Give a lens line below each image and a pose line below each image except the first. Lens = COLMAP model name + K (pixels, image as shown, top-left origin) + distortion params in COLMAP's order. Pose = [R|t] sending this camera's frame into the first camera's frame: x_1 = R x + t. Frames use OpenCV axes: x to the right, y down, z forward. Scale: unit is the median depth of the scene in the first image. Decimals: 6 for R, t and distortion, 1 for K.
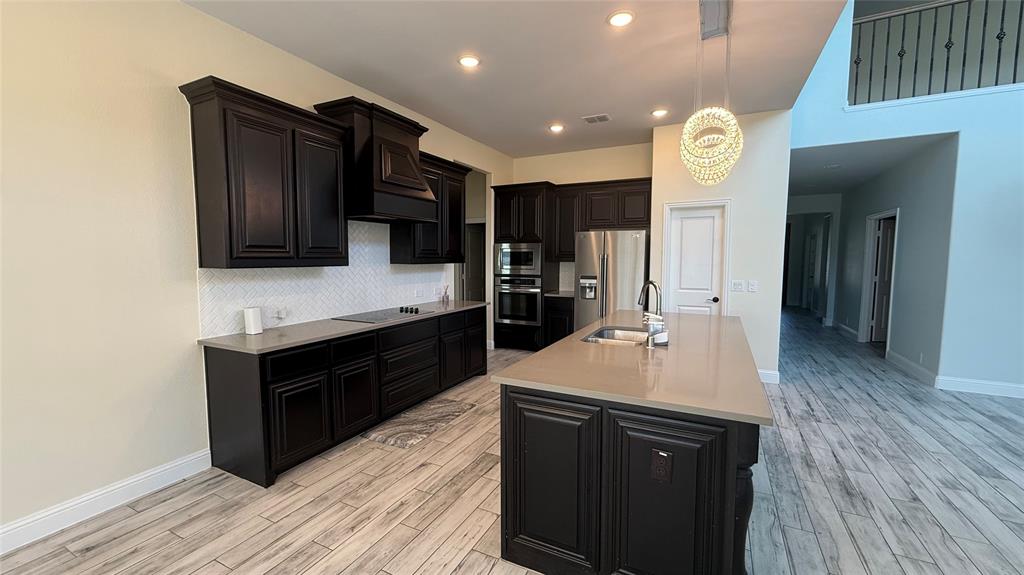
lens RADIAL K [[408.4, 0, 508.1], [0, 408.4, 289.9], [0, 0, 1]] dist [-0.000507, 0.000379]
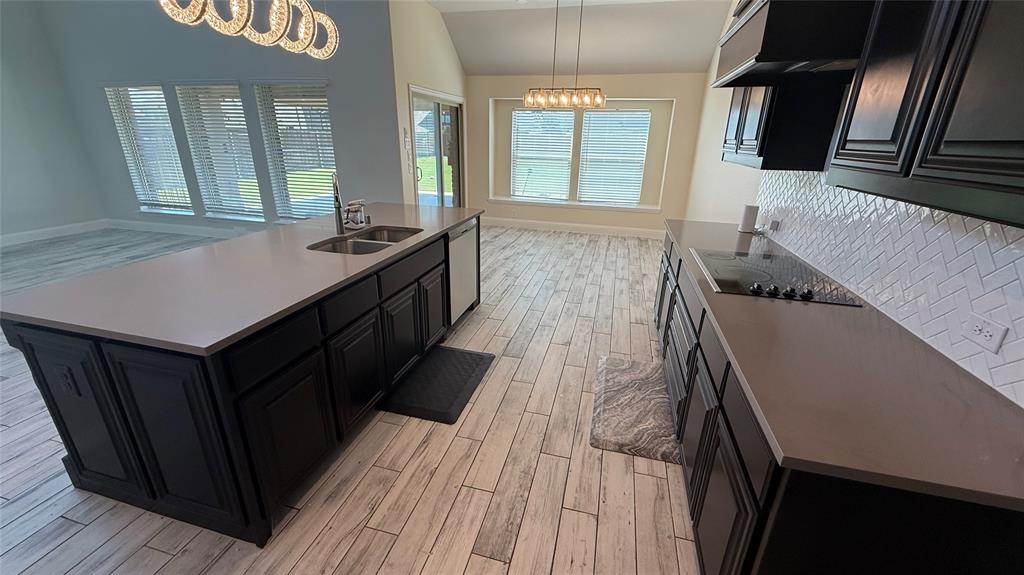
lens RADIAL K [[408.4, 0, 509.1], [0, 408.4, 289.2], [0, 0, 1]] dist [-0.000507, 0.000379]
pose [[-0.976903, 0.057237, -0.205877, 0.147312], [-0.036095, 0.905415, 0.422991, -0.149881], [0.210615, 0.420652, -0.882436, 1.602327]]
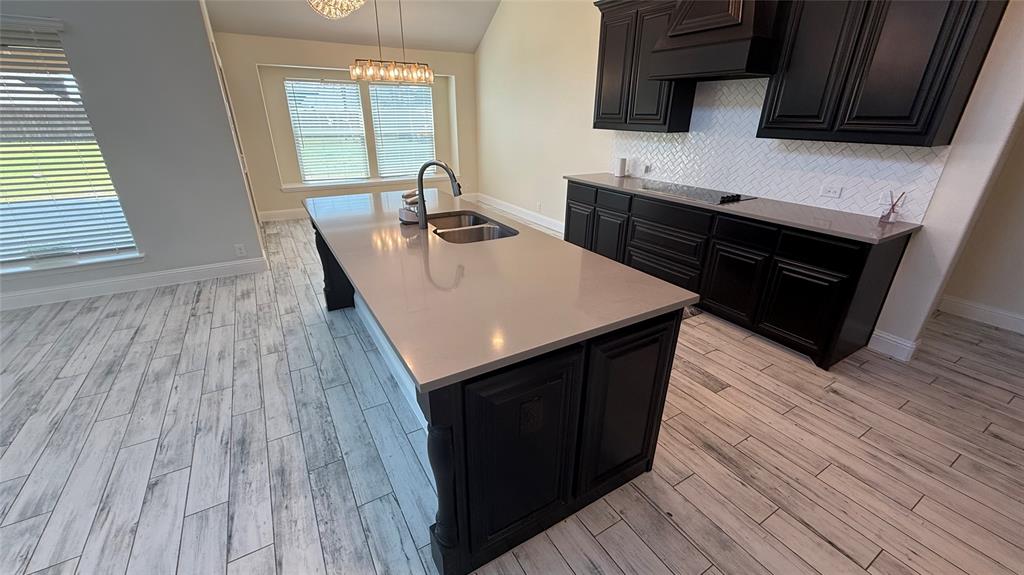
lens RADIAL K [[408.4, 0, 509.2], [0, 408.4, 289.2], [0, 0, 1]] dist [-0.000507, 0.000379]
pose [[-0.527650, 0.332797, -0.781557, 0.801007], [-0.076967, 0.897547, 0.434150, -0.125694], [0.845968, 0.289233, -0.447976, 1.270628]]
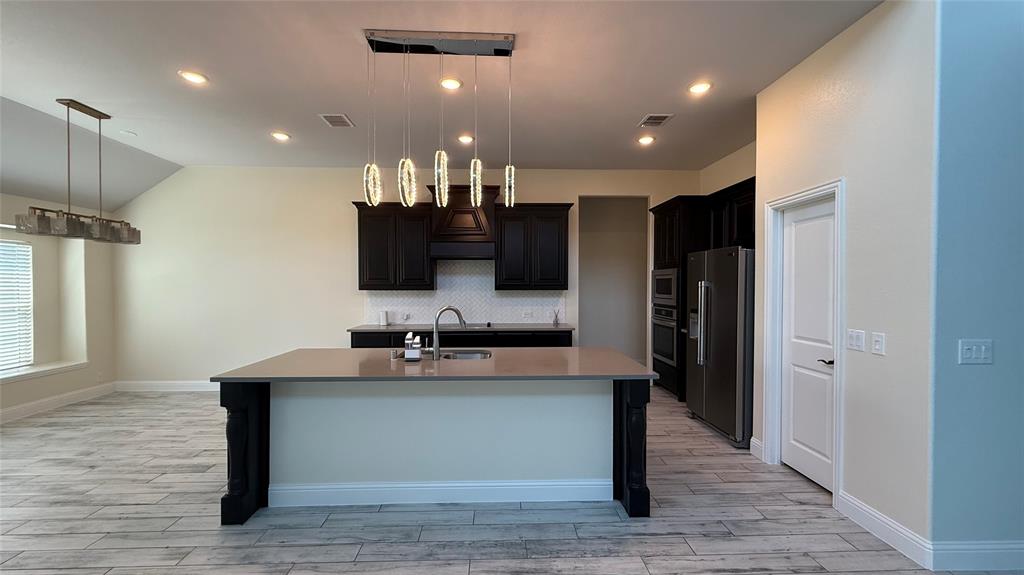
lens RADIAL K [[408.4, 0, 508.0], [0, 408.4, 287.6], [0, 0, 1]] dist [-0.000507, 0.000379]
pose [[0.487035, 0.006274, -0.873360, 1.131942], [-0.069866, 0.997049, -0.031799, -0.040351], [0.870583, 0.076505, 0.486037, 0.498083]]
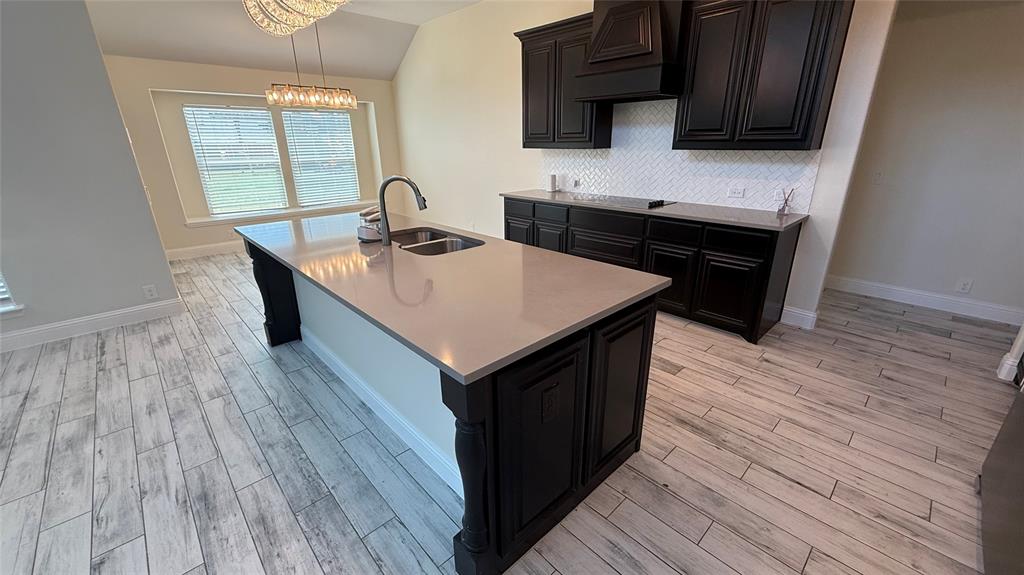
lens RADIAL K [[408.4, 0, 508.7], [0, 408.4, 288.9], [0, 0, 1]] dist [-0.000507, 0.000379]
pose [[-0.337197, 0.324029, -0.883914, 0.859655], [-0.064692, 0.928707, 0.365128, -0.099839], [0.939209, 0.180302, -0.292195, 1.208838]]
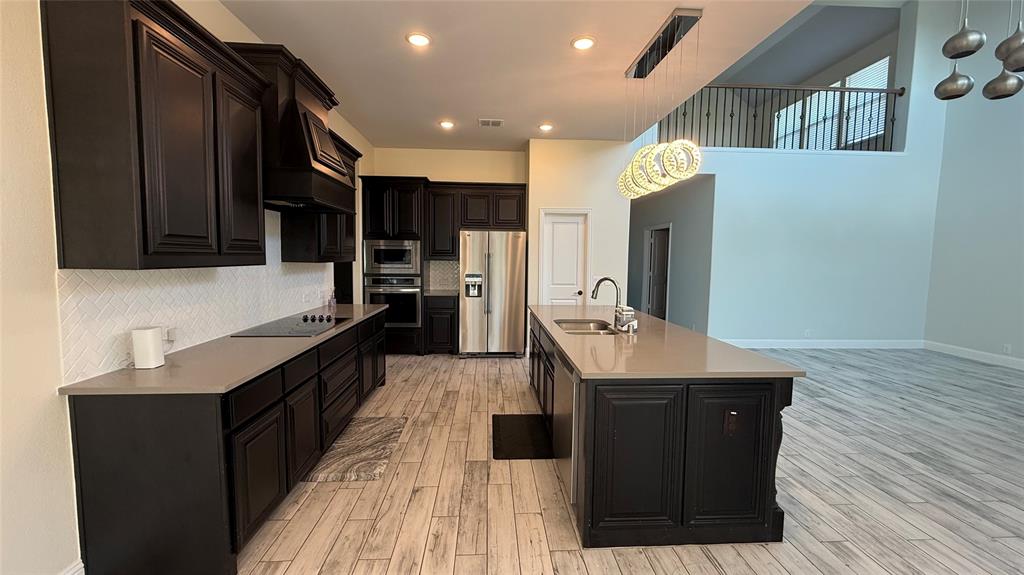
lens RADIAL K [[408.4, 0, 508.8], [0, 408.4, 289.8], [0, 0, 1]] dist [-0.000507, 0.000379]
pose [[0.864875, -0.032149, 0.500957, -0.389774], [0.030053, 0.999473, 0.012256, -0.008191], [-0.501087, 0.004456, 0.865386, 0.113958]]
